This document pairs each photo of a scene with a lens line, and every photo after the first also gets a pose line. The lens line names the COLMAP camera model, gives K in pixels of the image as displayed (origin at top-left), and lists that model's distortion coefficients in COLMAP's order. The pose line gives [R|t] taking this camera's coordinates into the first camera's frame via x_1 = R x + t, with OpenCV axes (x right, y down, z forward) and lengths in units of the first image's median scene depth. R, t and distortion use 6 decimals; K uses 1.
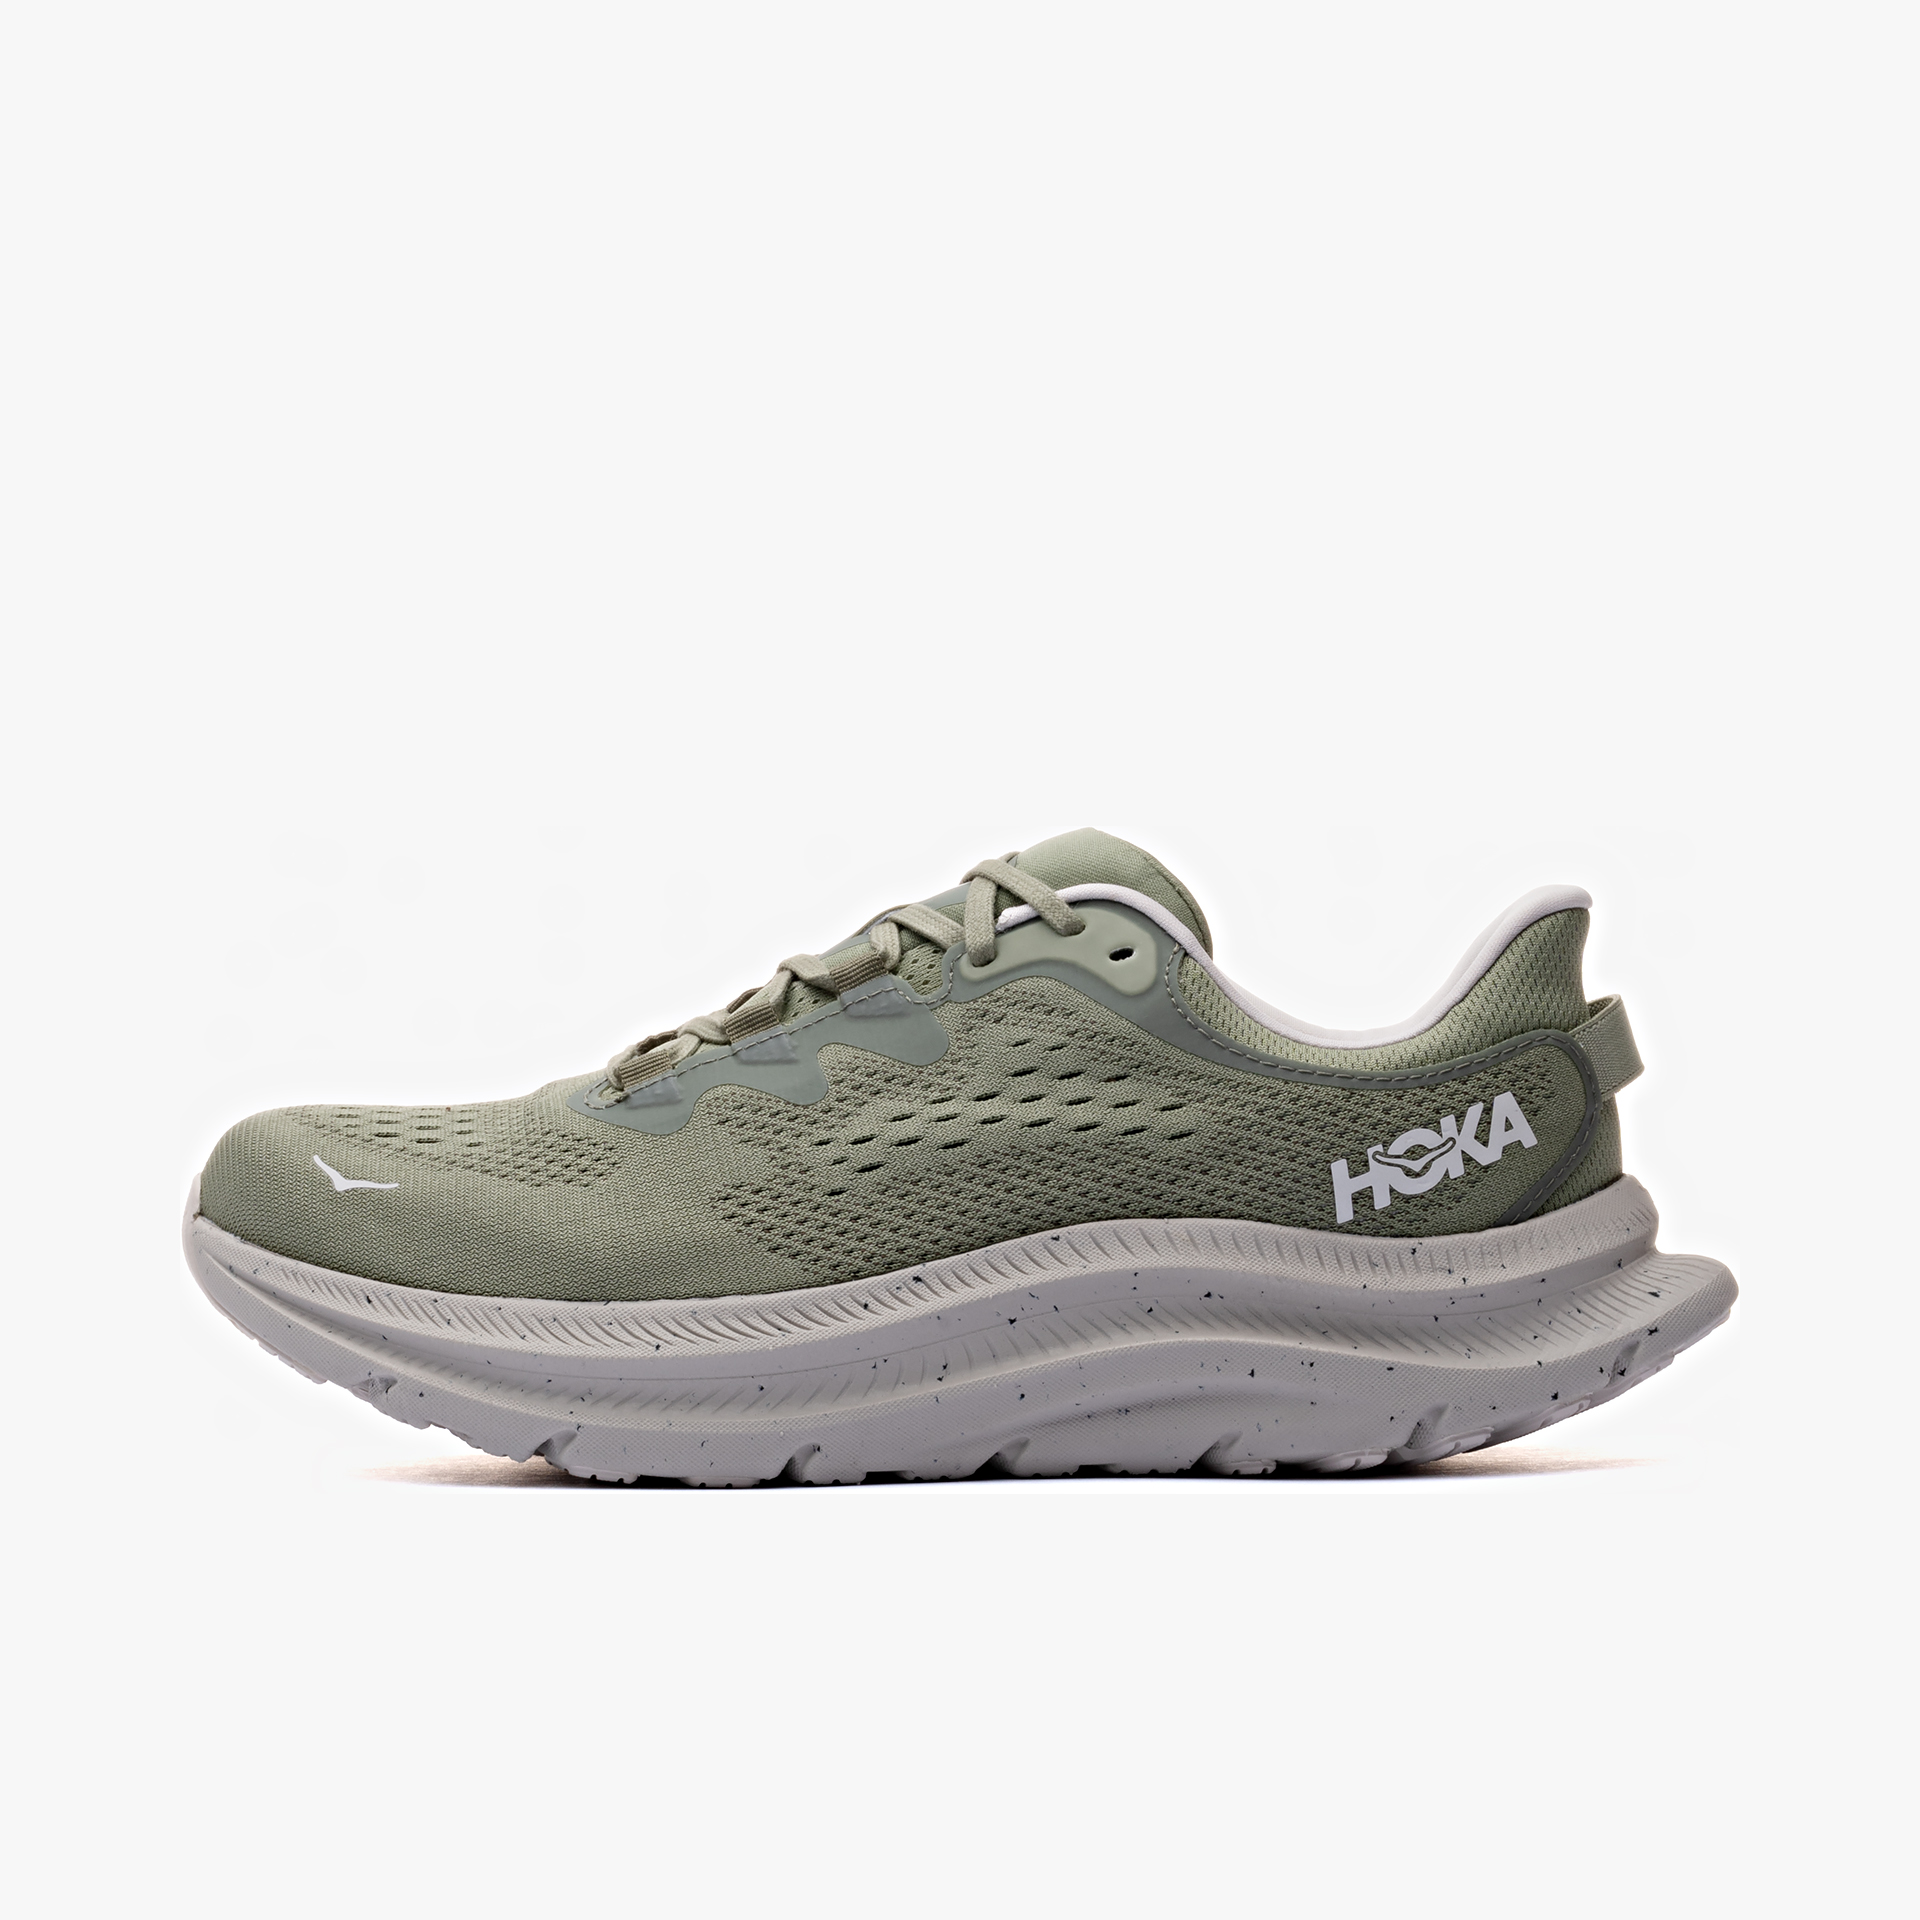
lens RADIAL K [[5116.7, 0, 959.7], [0, 5116.7, 959.3], [0, 0, 1]] dist [0.218065, 0.000000]
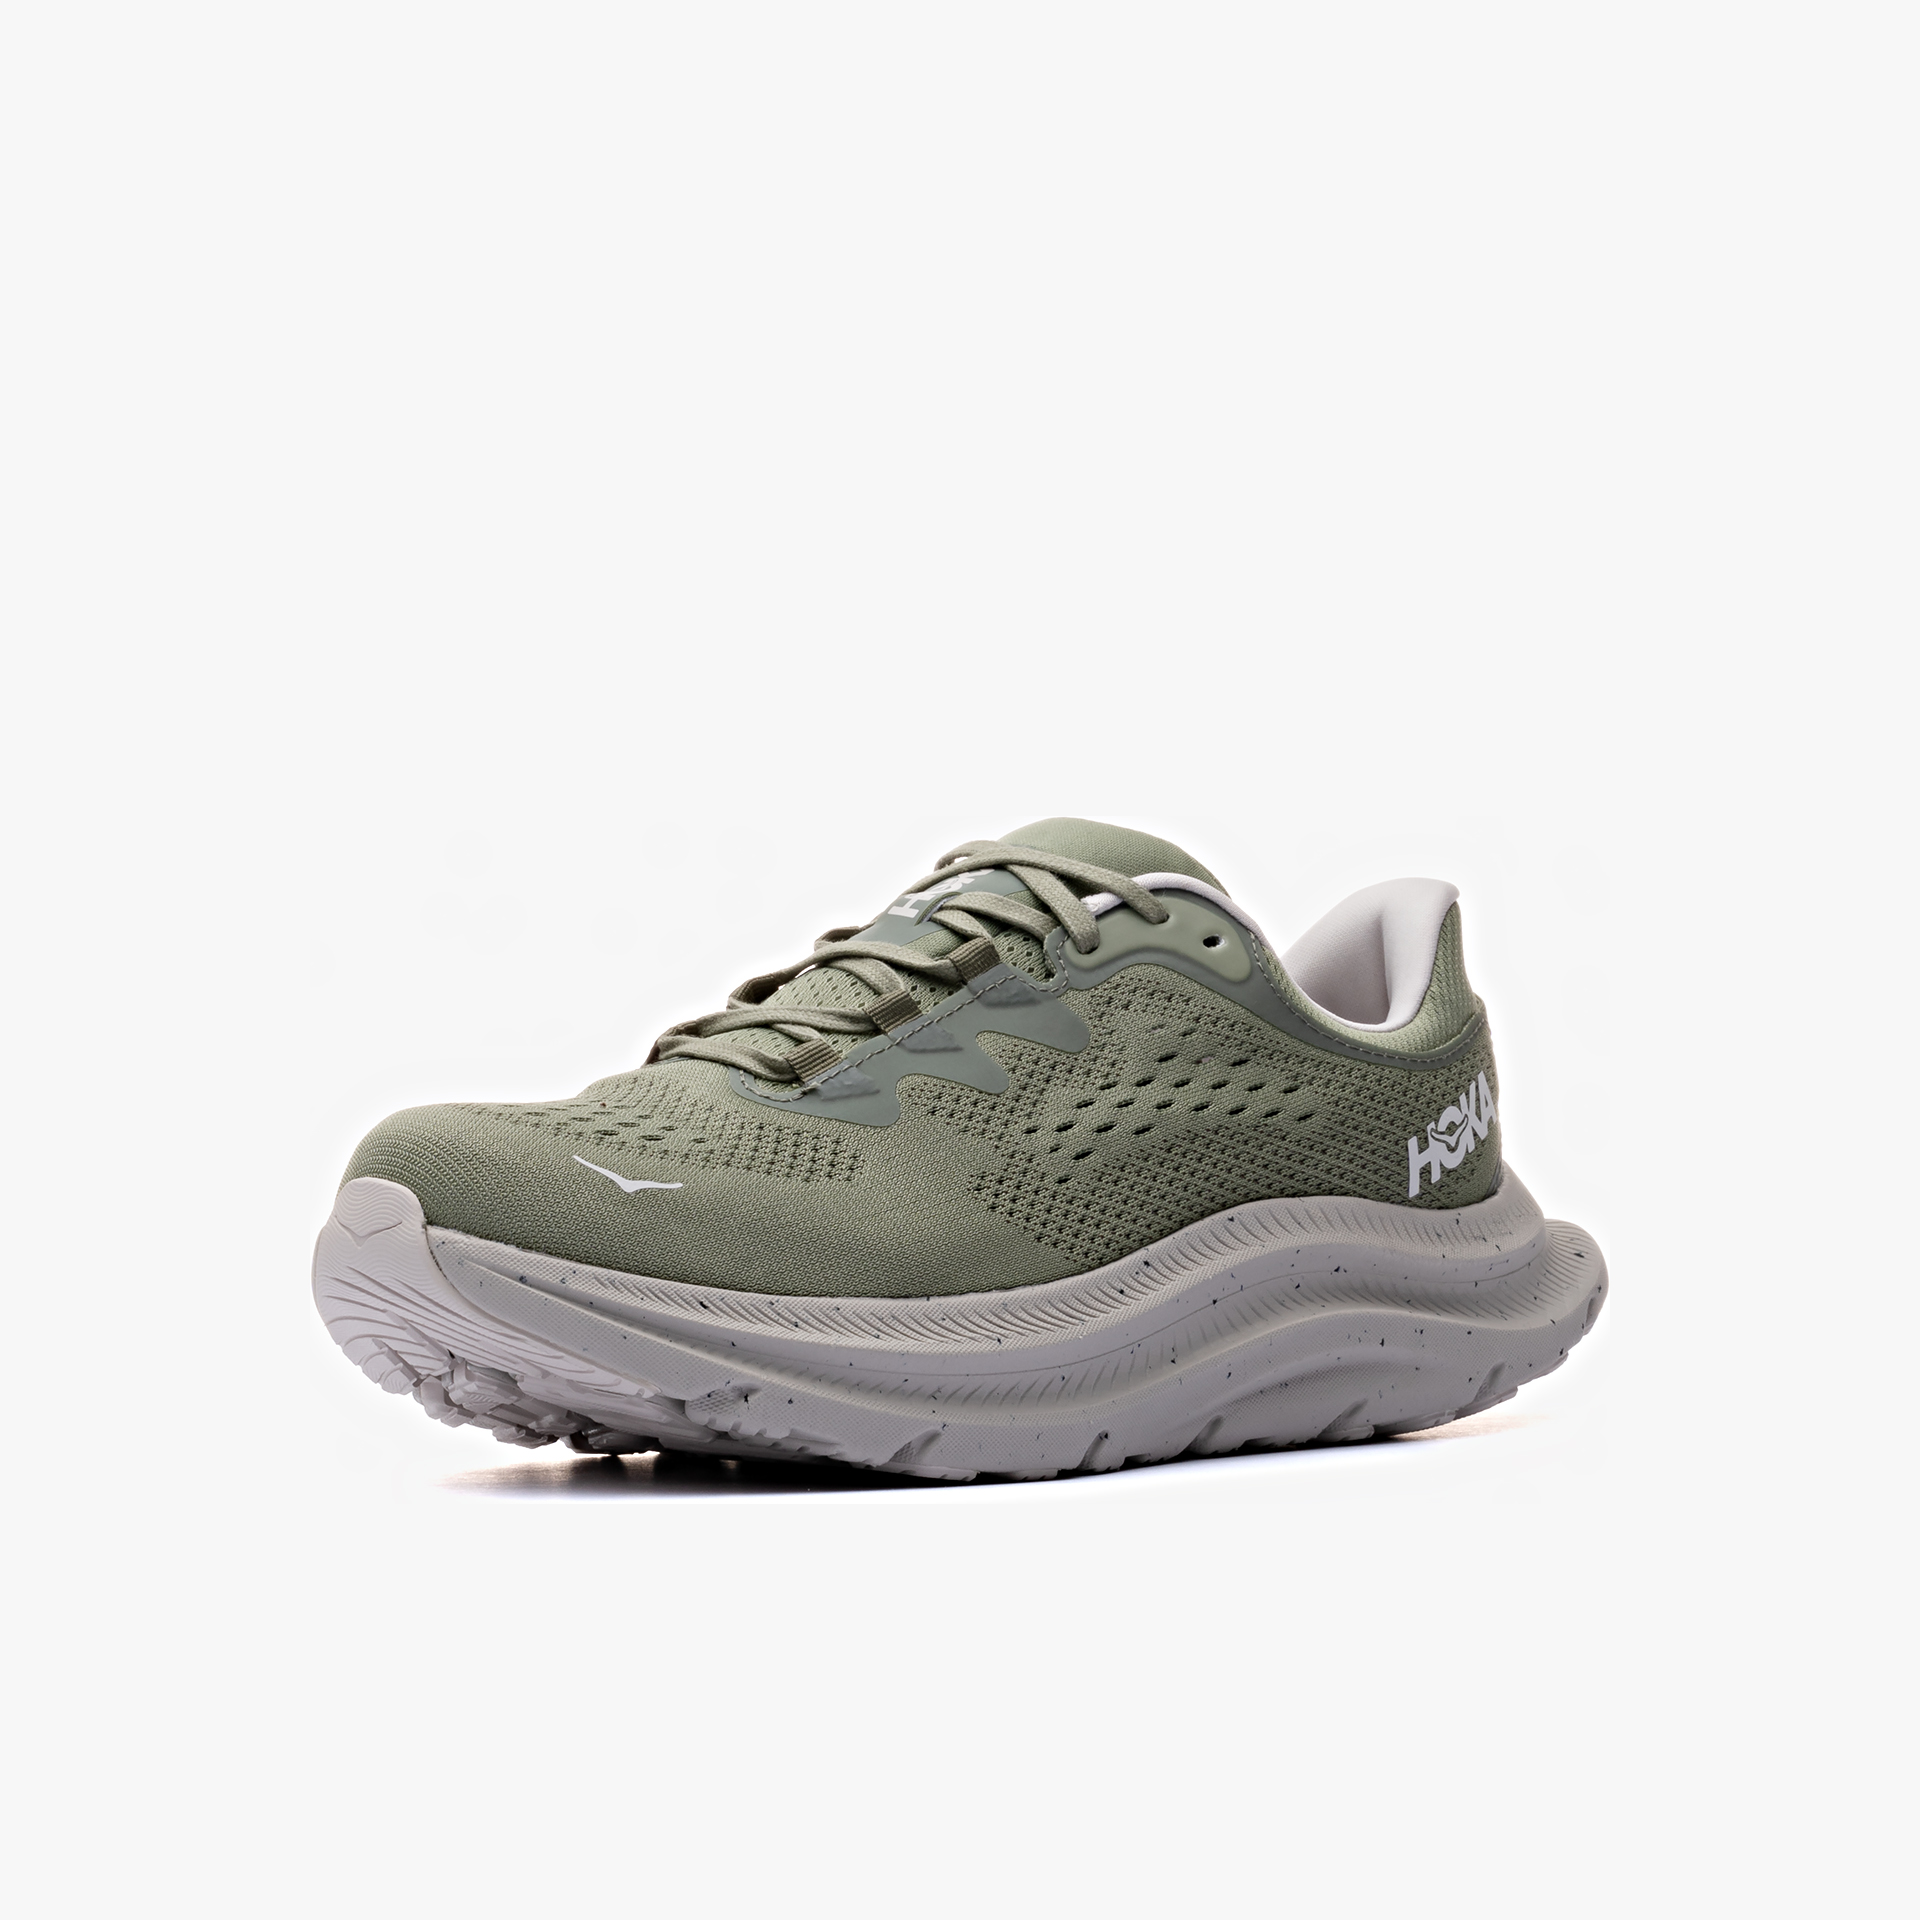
lens RADIAL K [[5116.7, 0, 960.2], [0, 5116.7, 960.3], [0, 0, 1]] dist [0.218065, 0.000000]
pose [[0.800531, -0.000681, 0.599291, -0.632829], [-0.000500, 0.999998, 0.001805, 0.000959], [-0.599291, -0.001744, 0.800530, 0.213348]]
